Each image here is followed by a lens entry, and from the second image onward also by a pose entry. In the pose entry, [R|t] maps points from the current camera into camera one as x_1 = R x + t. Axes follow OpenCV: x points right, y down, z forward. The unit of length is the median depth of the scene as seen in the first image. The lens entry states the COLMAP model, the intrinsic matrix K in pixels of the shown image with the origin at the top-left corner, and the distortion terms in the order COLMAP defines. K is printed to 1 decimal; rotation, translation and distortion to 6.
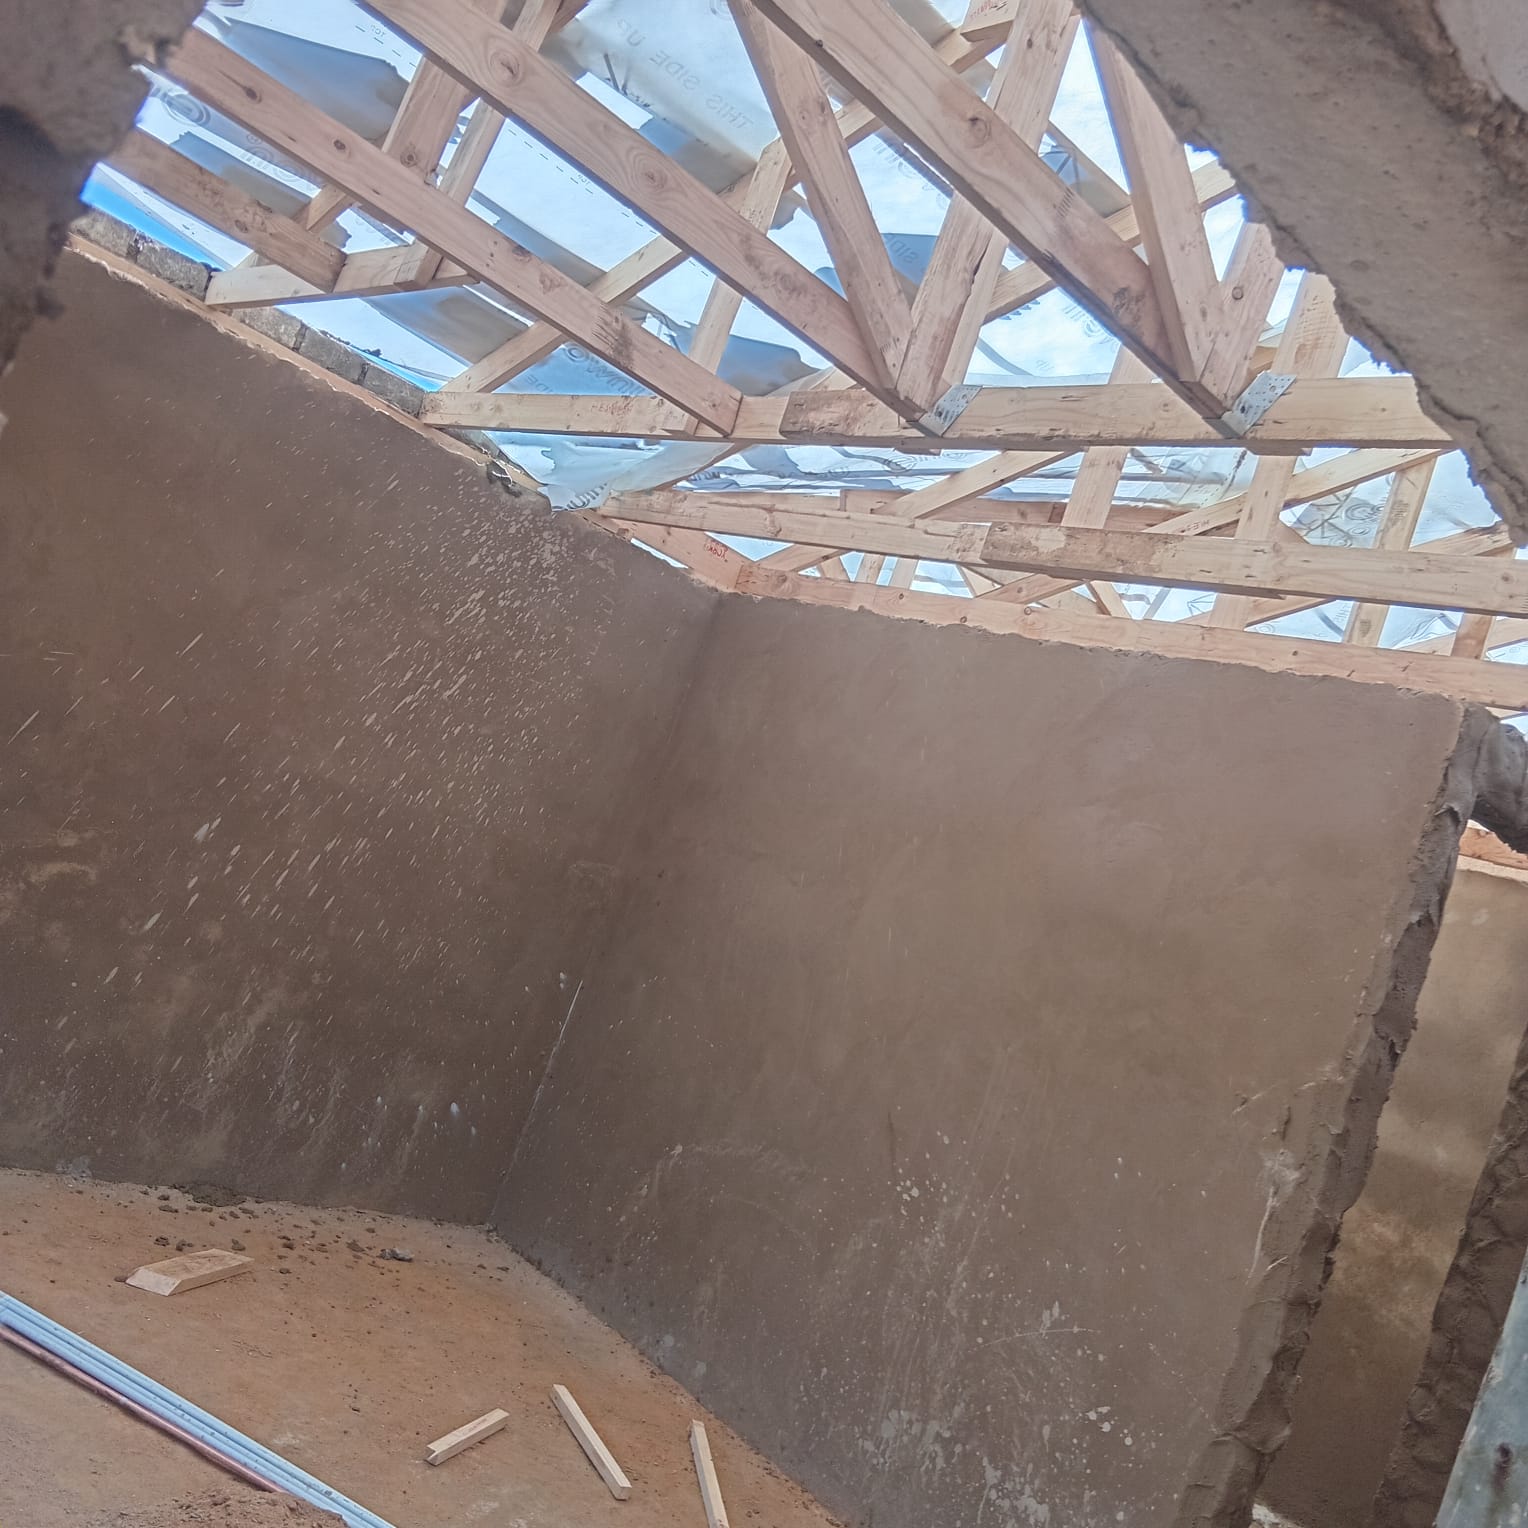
lens RADIAL K [[1514.7, 0, 764.0], [0, 1514.7, 764.0], [0, 0, 1]] dist [0.144298, -0.283031]
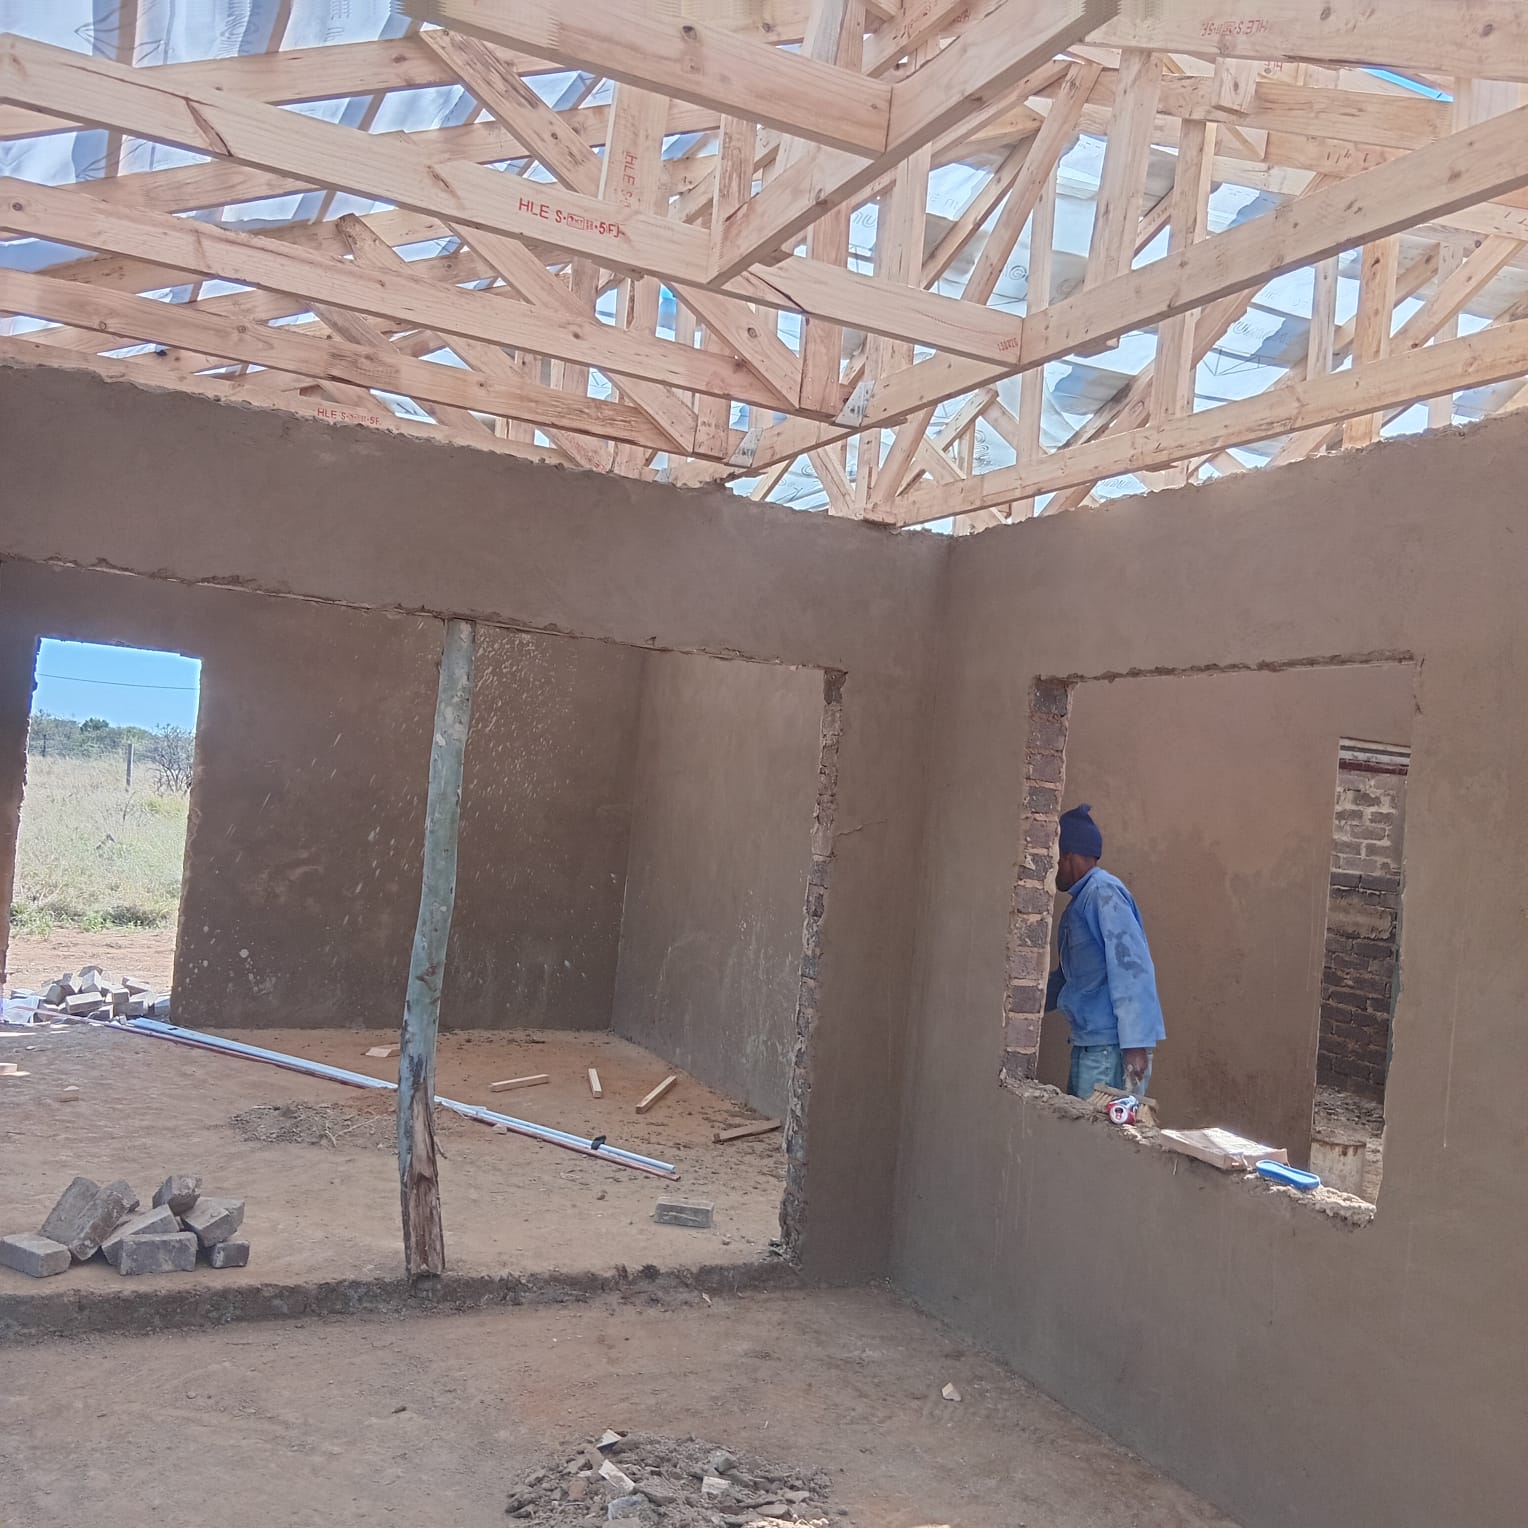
lens RADIAL K [[1514.7, 0, 764.0], [0, 1514.7, 764.0], [0, 0, 1]] dist [0.144298, -0.283031]
pose [[0.924300, -0.264928, -0.274741, 0.549970], [0.261884, 0.963884, -0.048412, 0.158326], [0.277645, -0.027203, 0.960299, -0.584344]]
